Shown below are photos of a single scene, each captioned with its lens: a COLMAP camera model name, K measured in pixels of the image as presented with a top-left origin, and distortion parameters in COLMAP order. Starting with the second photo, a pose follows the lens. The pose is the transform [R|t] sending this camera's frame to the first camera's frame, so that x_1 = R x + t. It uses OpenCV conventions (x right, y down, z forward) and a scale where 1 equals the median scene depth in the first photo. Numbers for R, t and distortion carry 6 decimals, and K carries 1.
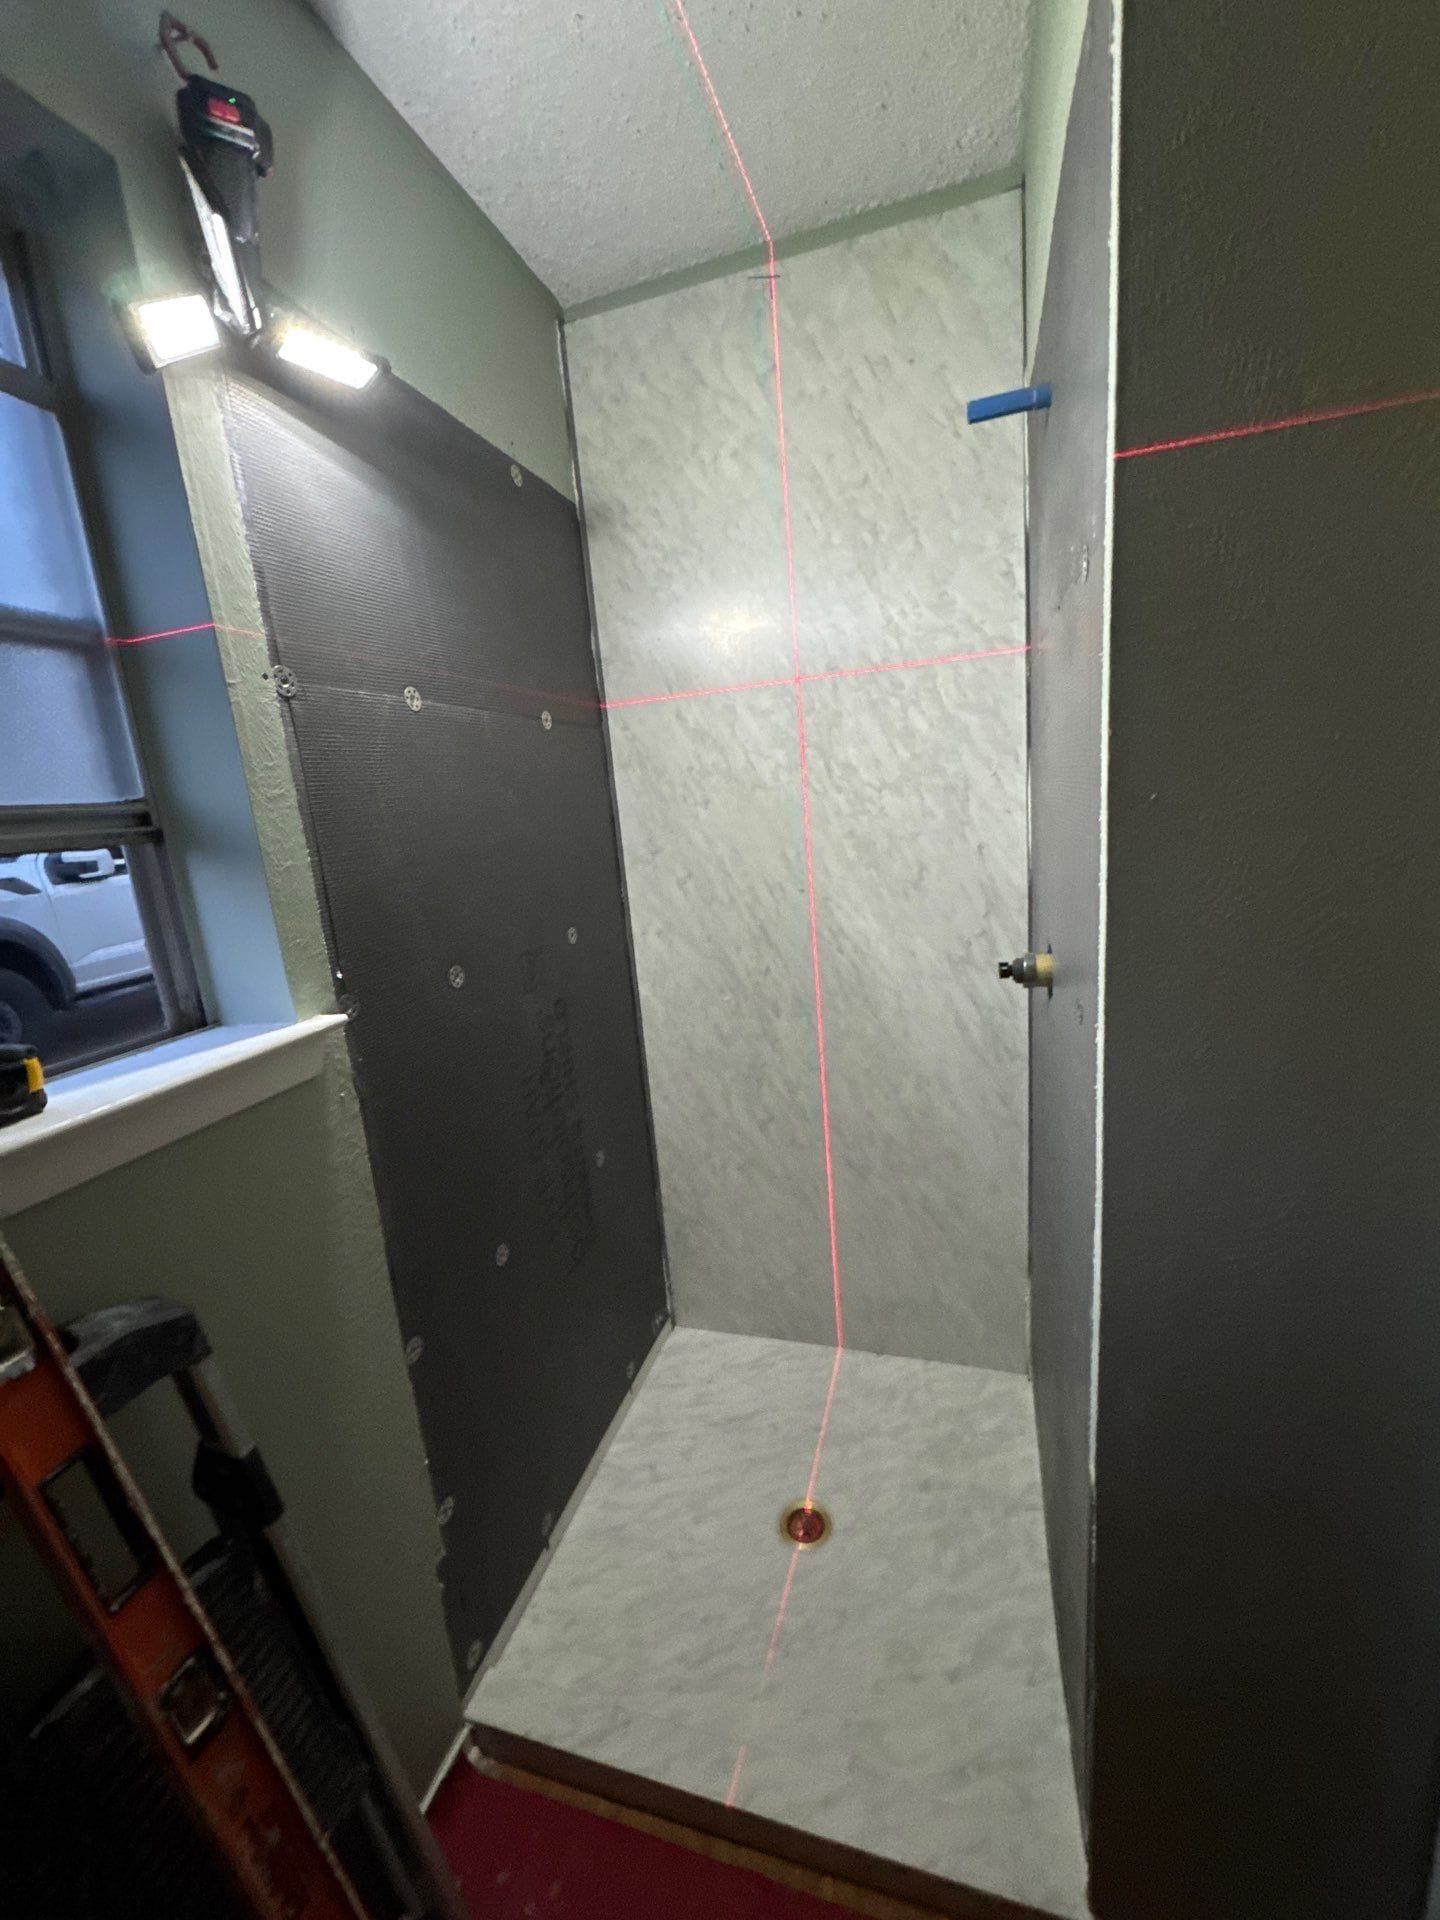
lens RADIAL K [[759.2, 0, 720.0], [0, 759.2, 960.0], [0, 0, 1]] dist [-0.001195, -0.000025]
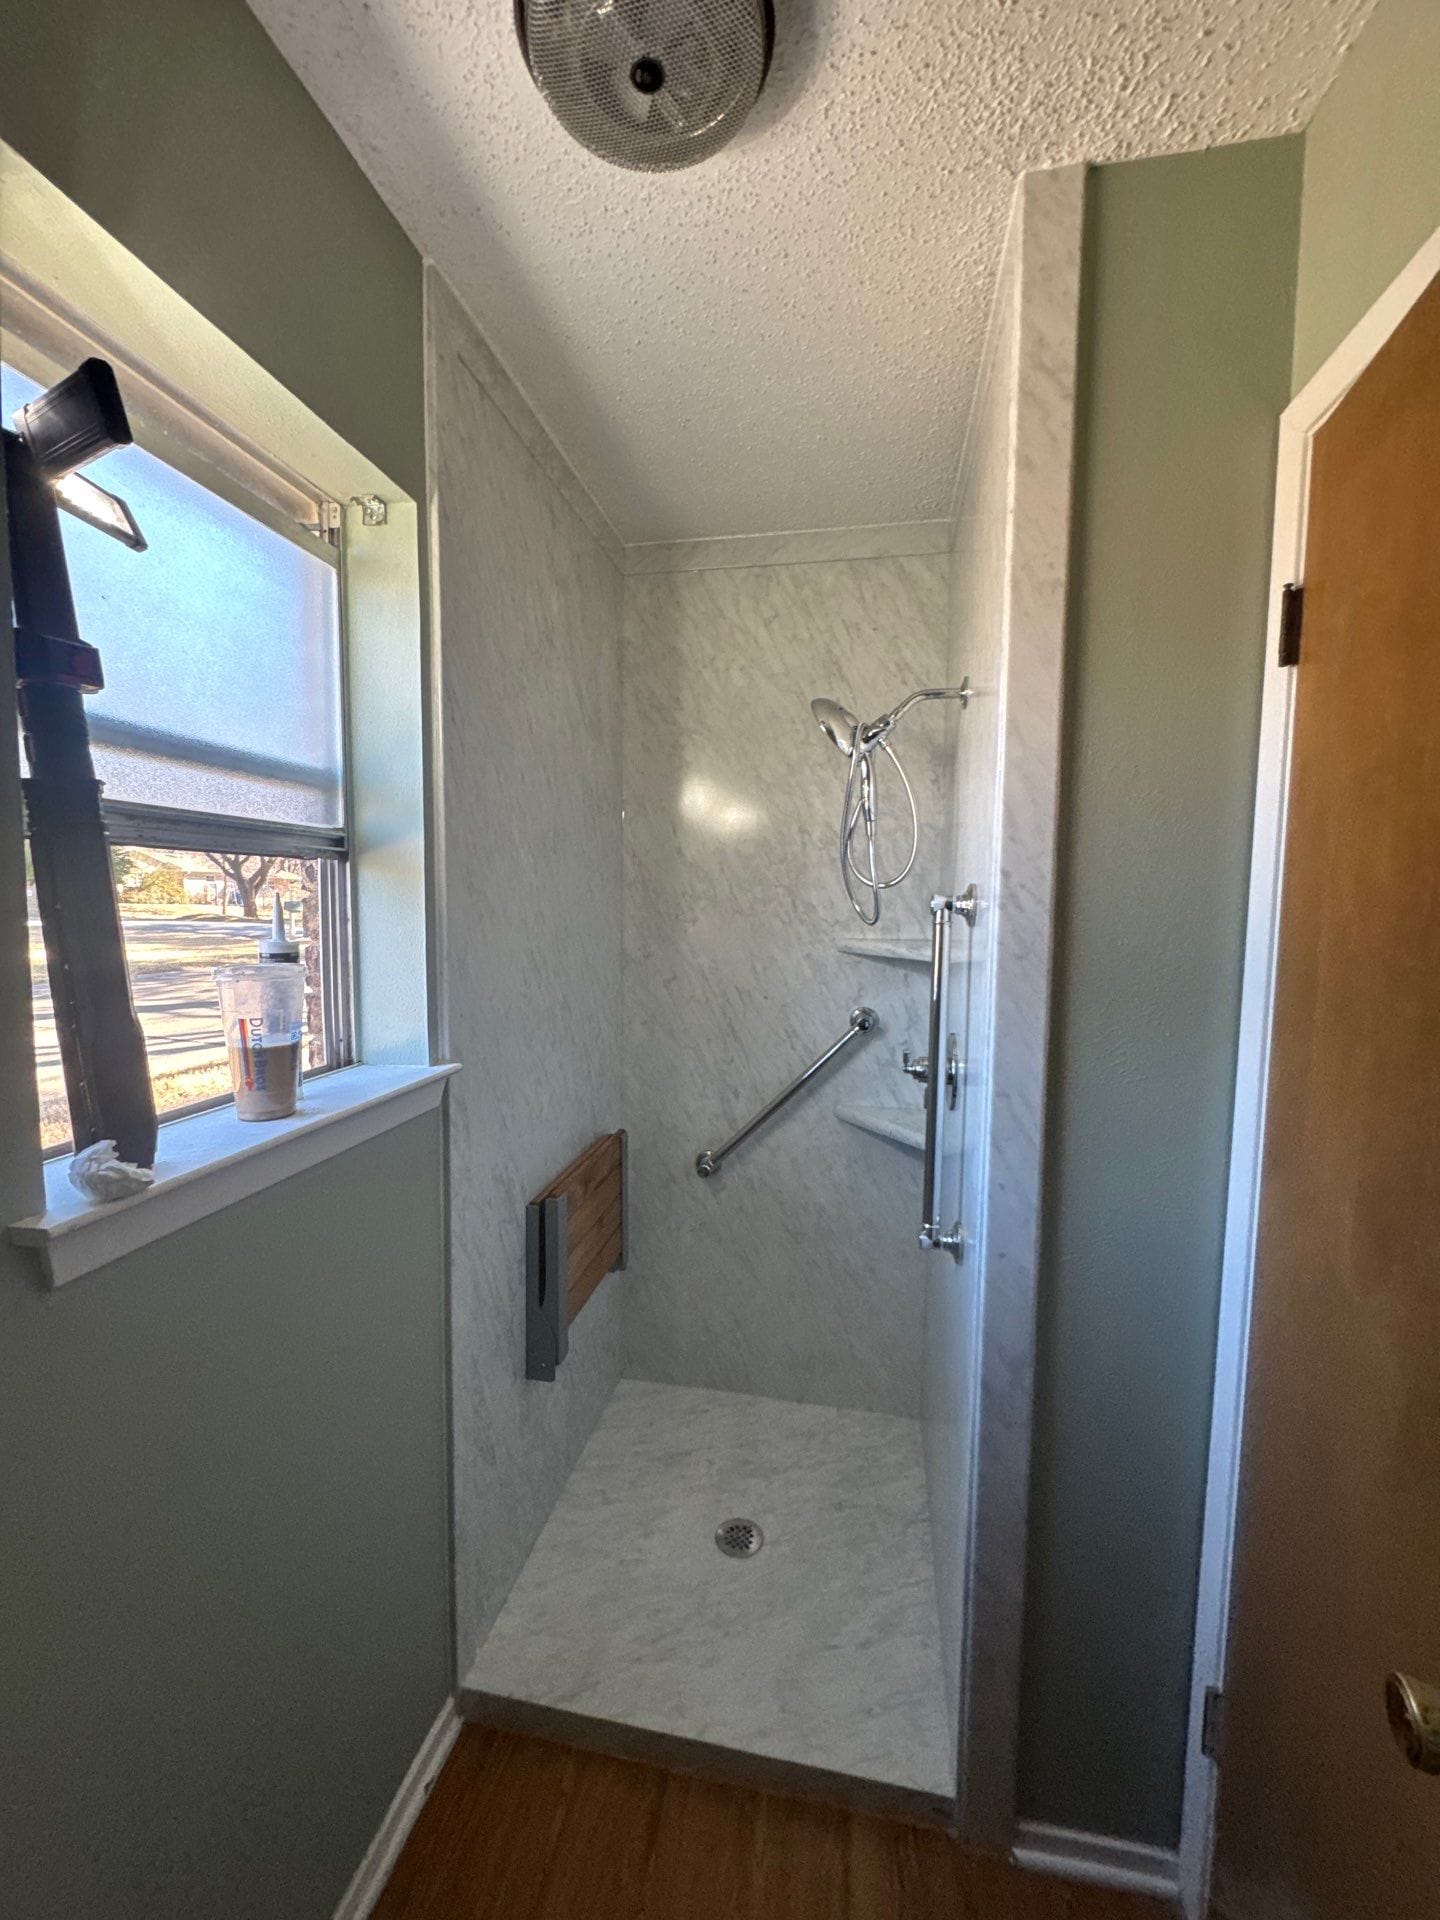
lens RADIAL K [[760.0, 0, 717.3], [0, 760.0, 960.3], [0, 0, 1]] dist [-0.001339, 0.000281]
pose [[0.989715, 0.090431, 0.110840, -0.120982], [-0.075462, 0.988305, -0.132511, 0.020143], [-0.121527, 0.122784, 0.984965, -0.239119]]
